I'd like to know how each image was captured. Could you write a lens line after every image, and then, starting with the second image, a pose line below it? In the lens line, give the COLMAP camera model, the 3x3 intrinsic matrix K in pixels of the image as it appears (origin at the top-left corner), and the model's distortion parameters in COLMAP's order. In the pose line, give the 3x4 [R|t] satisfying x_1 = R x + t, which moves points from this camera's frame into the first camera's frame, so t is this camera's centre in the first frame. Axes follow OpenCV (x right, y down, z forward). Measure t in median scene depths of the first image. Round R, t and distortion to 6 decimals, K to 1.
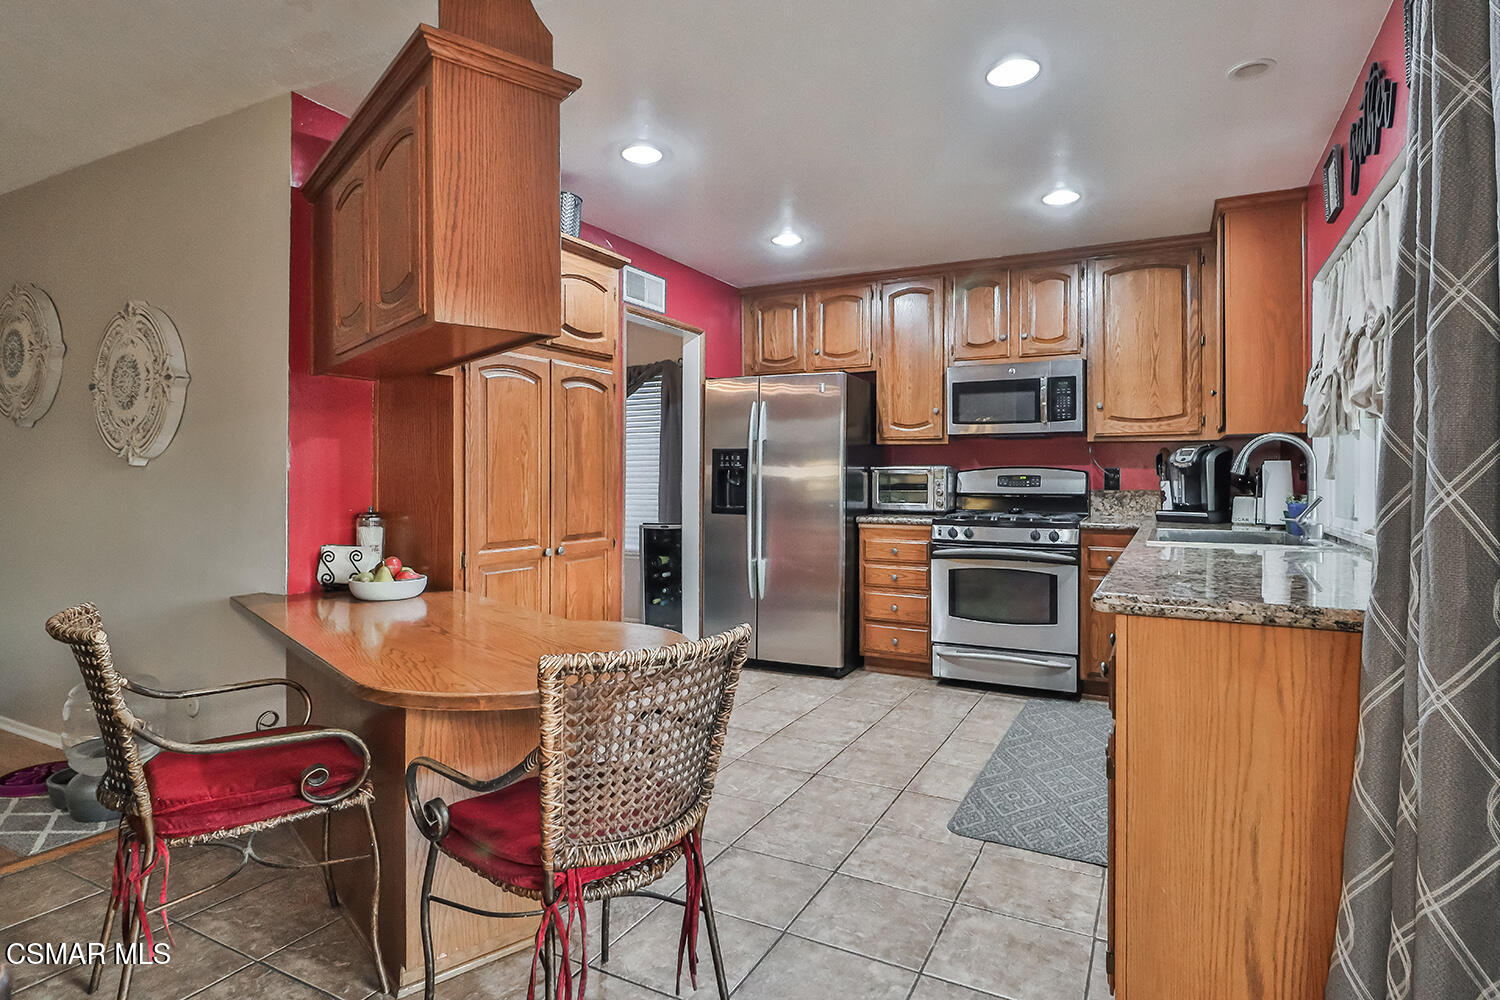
lens RADIAL K [[801.4, 0, 750.0], [0, 801.4, 500.0], [0, 0, 1]] dist [-0.004396, -0.001039]
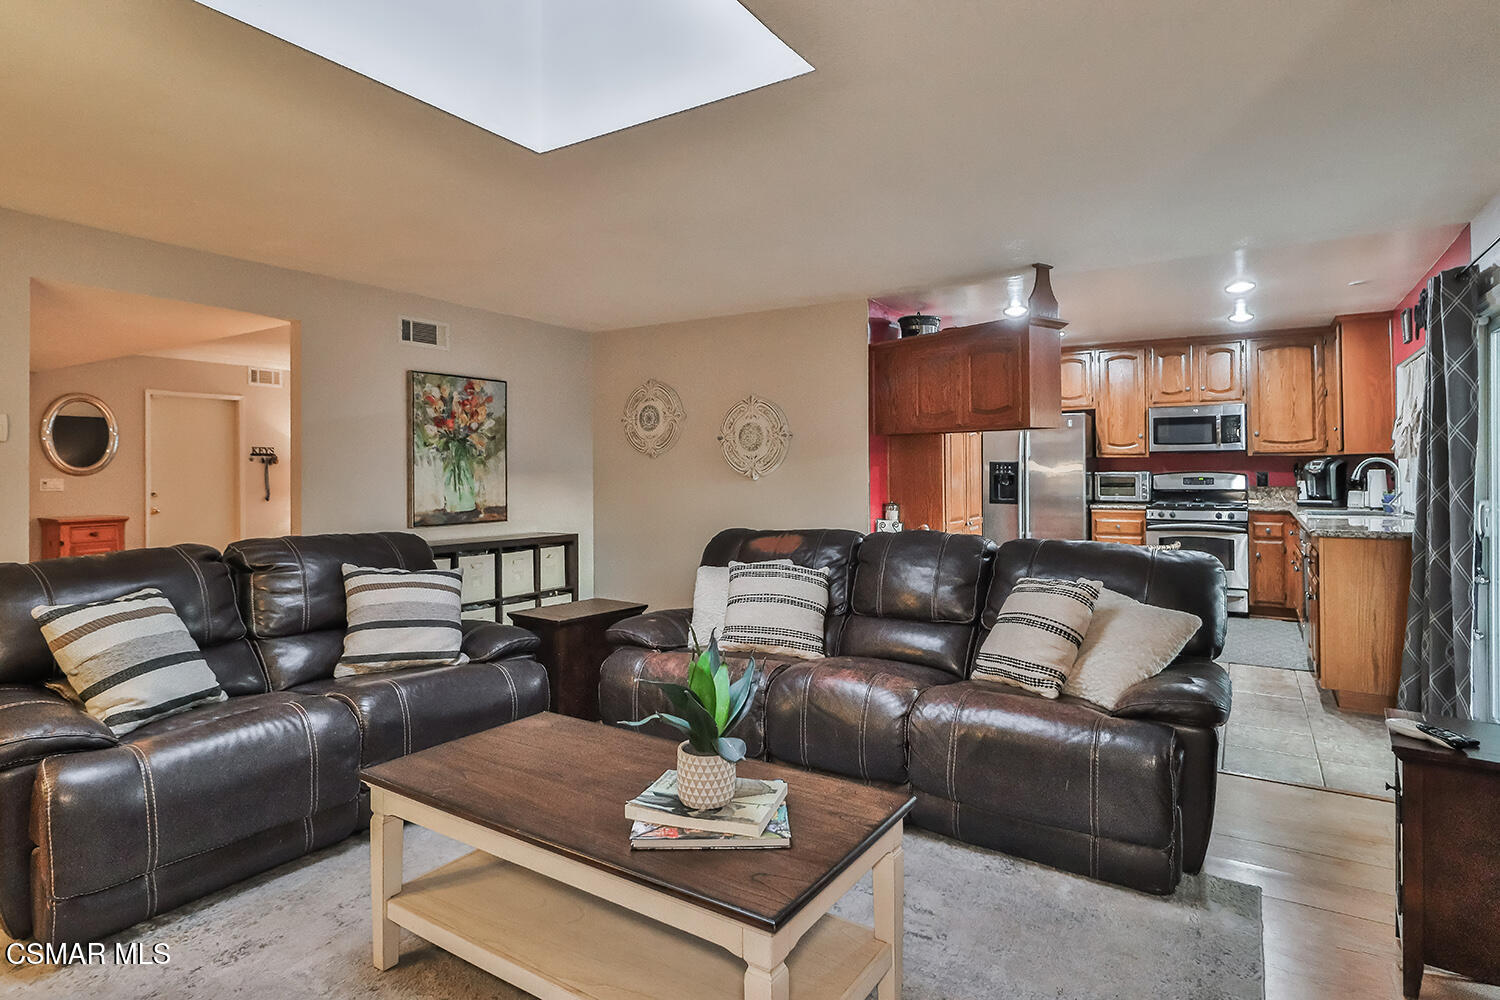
lens RADIAL K [[809.7, 0, 748.4], [0, 809.7, 480.6], [0, 0, 1]] dist [0.000943, -0.002359]
pose [[0.997379, -0.008233, -0.071878, -0.466218], [0.007293, 0.999885, -0.013334, -0.011198], [0.071979, 0.012775, 0.997324, -0.689011]]
